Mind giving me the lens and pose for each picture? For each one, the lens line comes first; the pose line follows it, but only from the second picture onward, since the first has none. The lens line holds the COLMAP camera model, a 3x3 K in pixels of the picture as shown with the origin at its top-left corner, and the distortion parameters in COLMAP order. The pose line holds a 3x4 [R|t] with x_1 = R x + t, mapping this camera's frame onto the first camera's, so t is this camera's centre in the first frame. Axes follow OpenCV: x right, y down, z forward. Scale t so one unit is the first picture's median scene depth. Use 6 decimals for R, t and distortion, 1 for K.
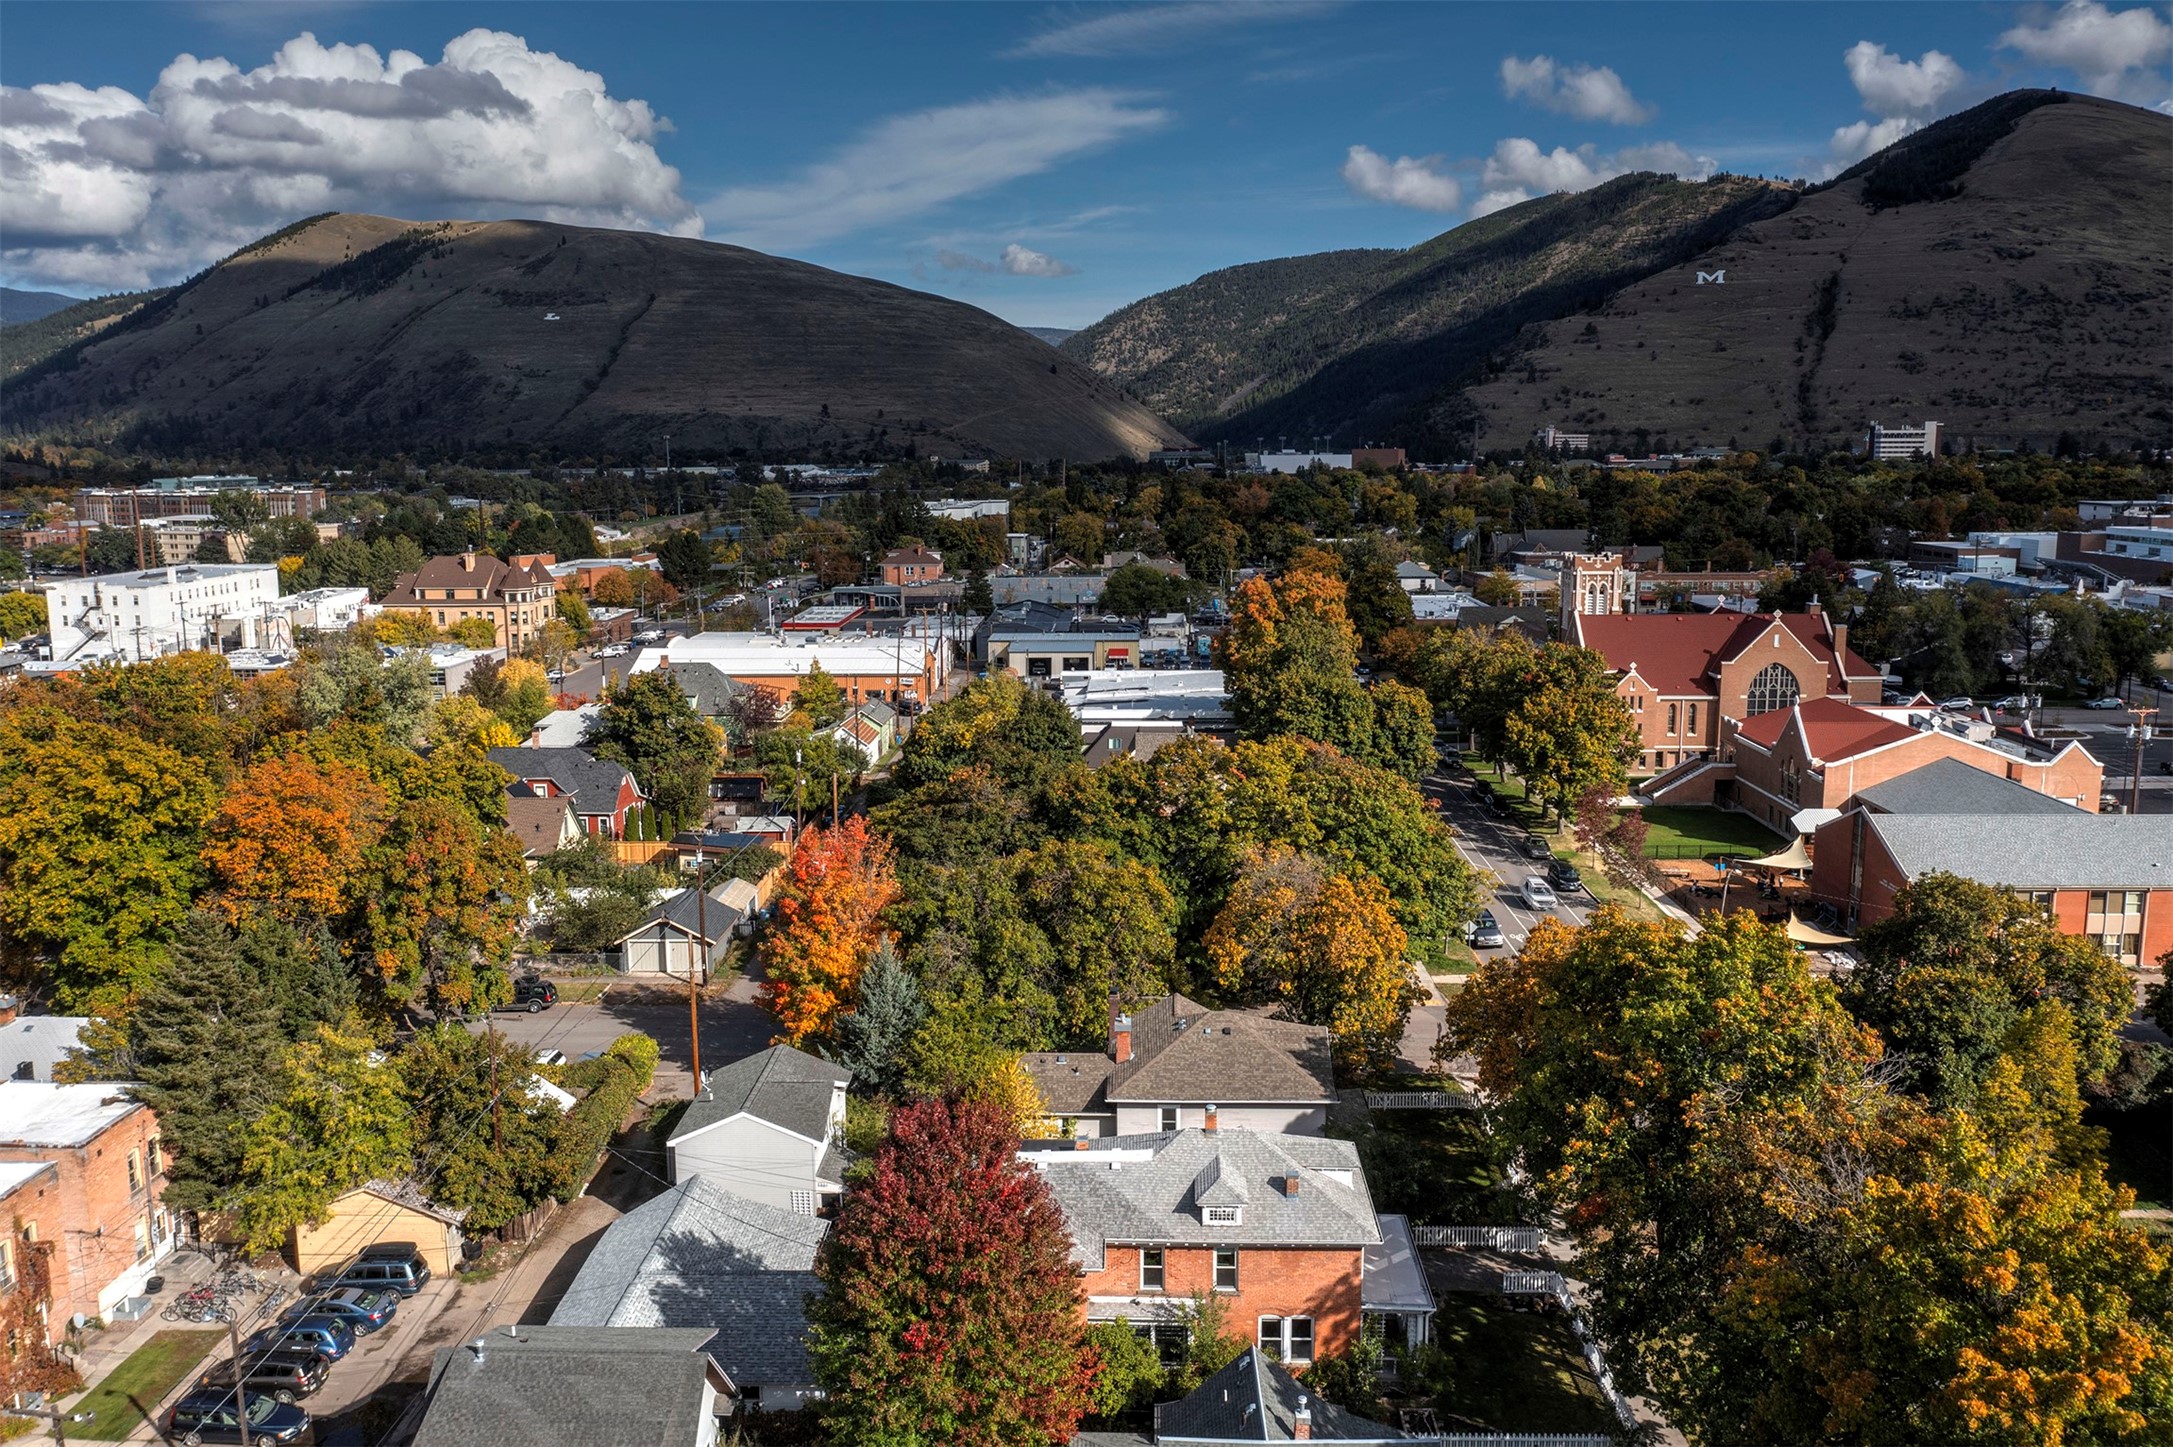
lens RADIAL K [[1741.8, 0, 1086.6], [0, 1741.8, 726.8], [0, 0, 1]] dist [-0.030768, 0.015342]
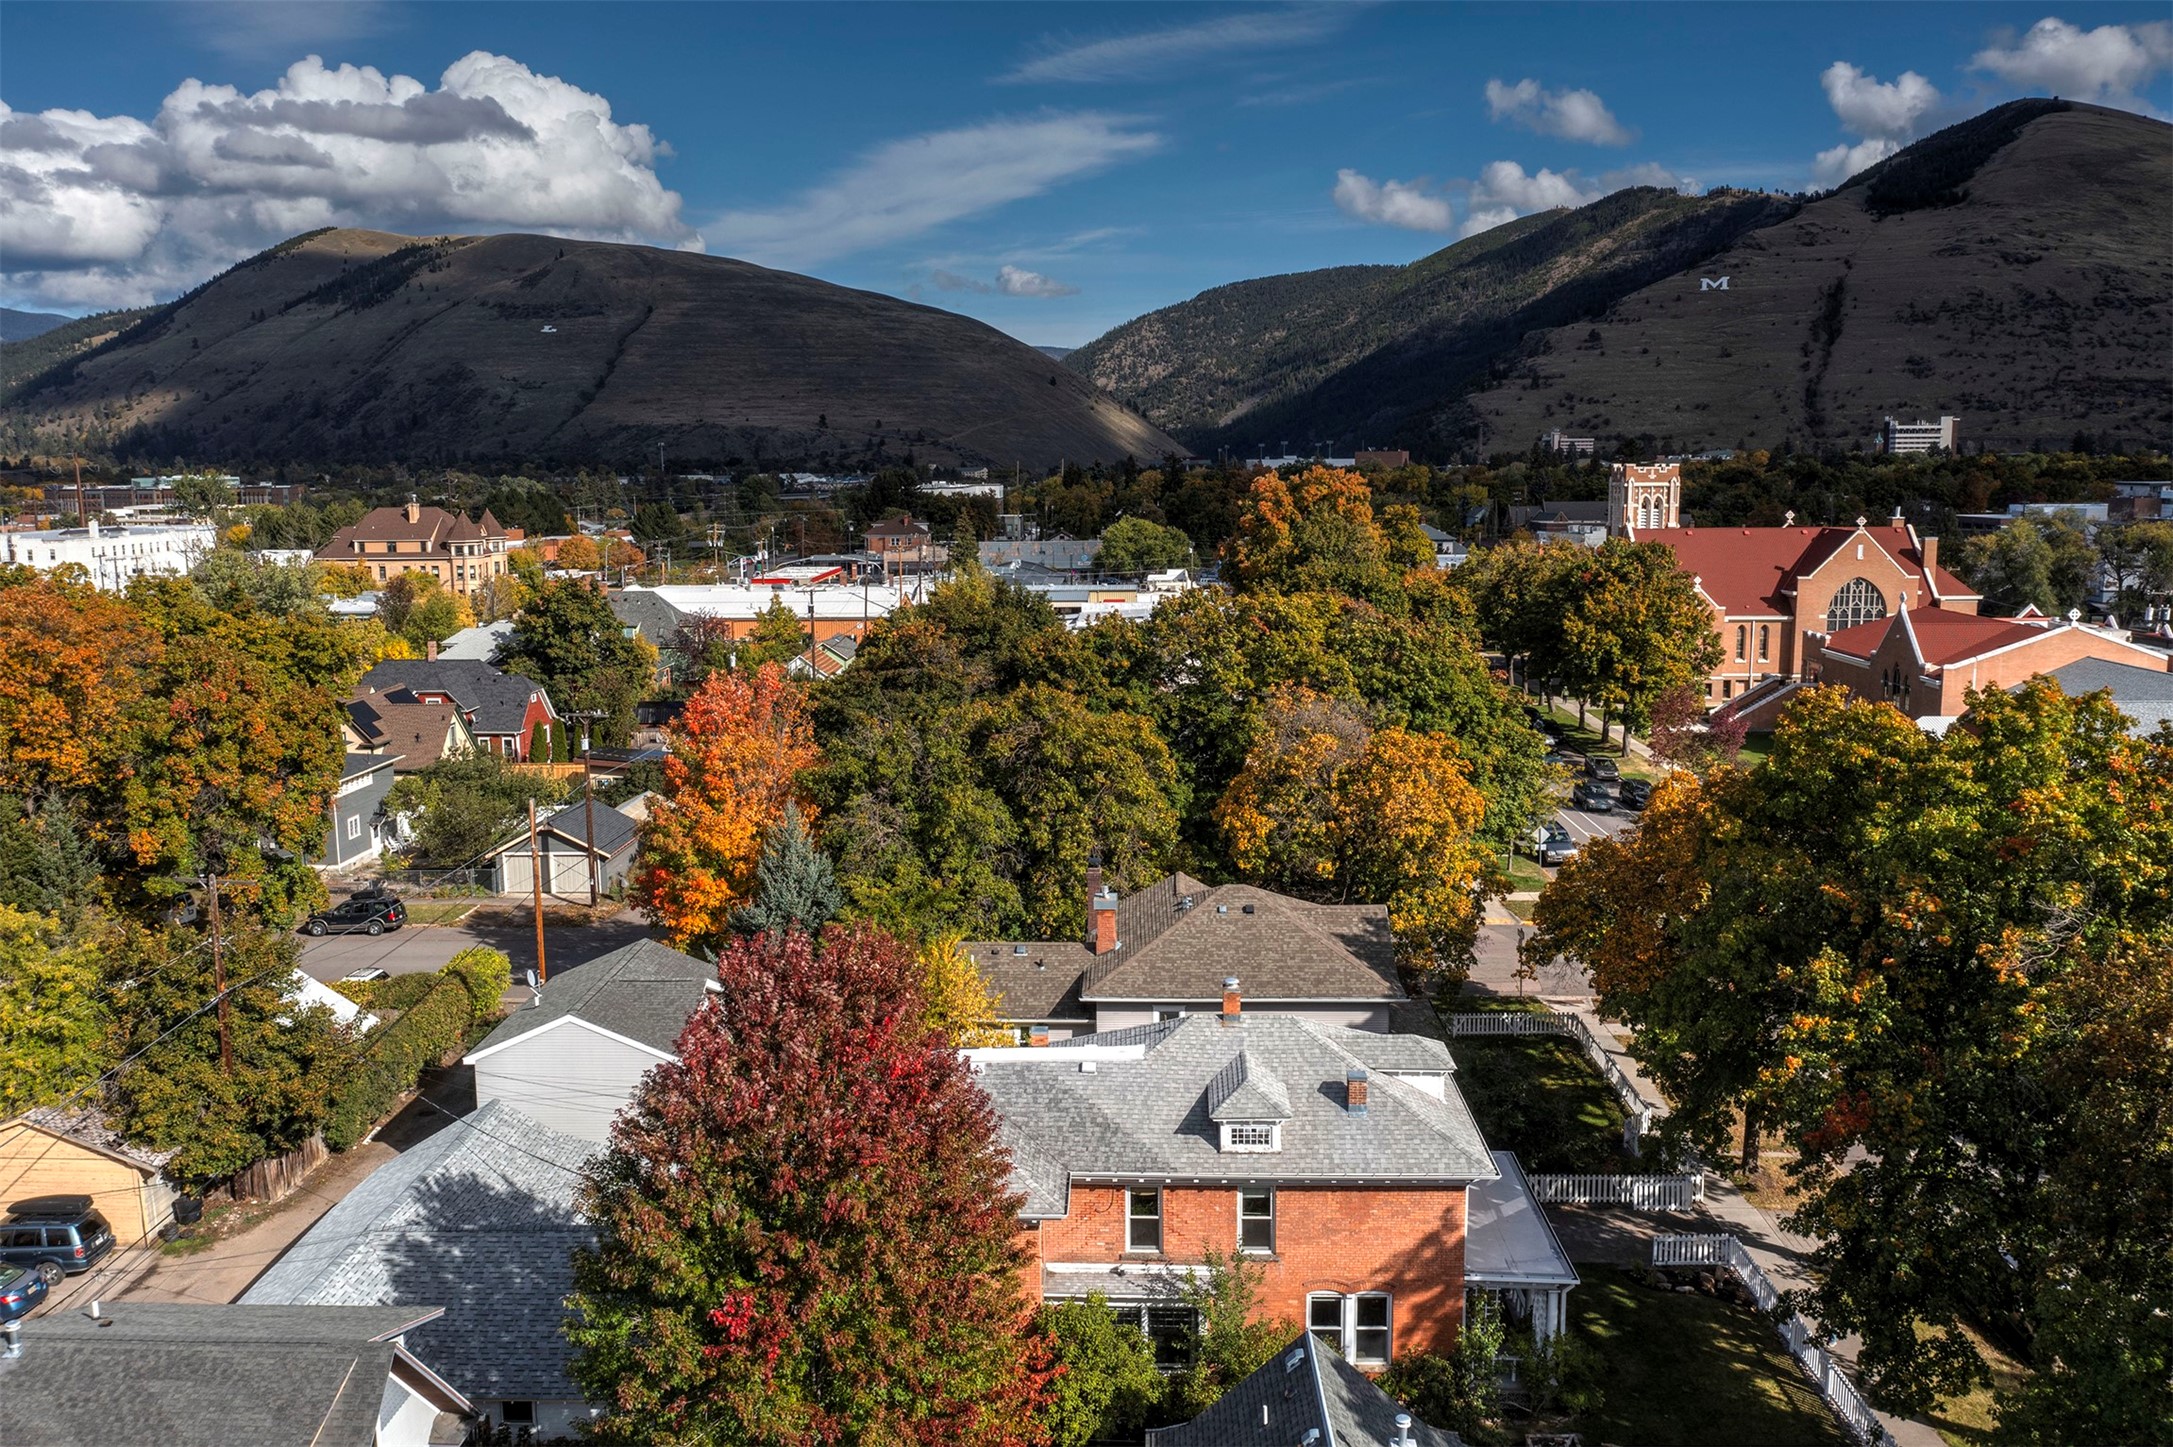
lens RADIAL K [[1741.8, 0, 1091.5], [0, 1741.8, 720.4], [0, 0, 1]] dist [-0.030768, 0.015342]
pose [[0.999997, -0.000634, 0.002558, 0.007322], [0.000671, 0.999893, -0.014629, 0.059397], [-0.002548, 0.014630, 0.999890, 0.152996]]
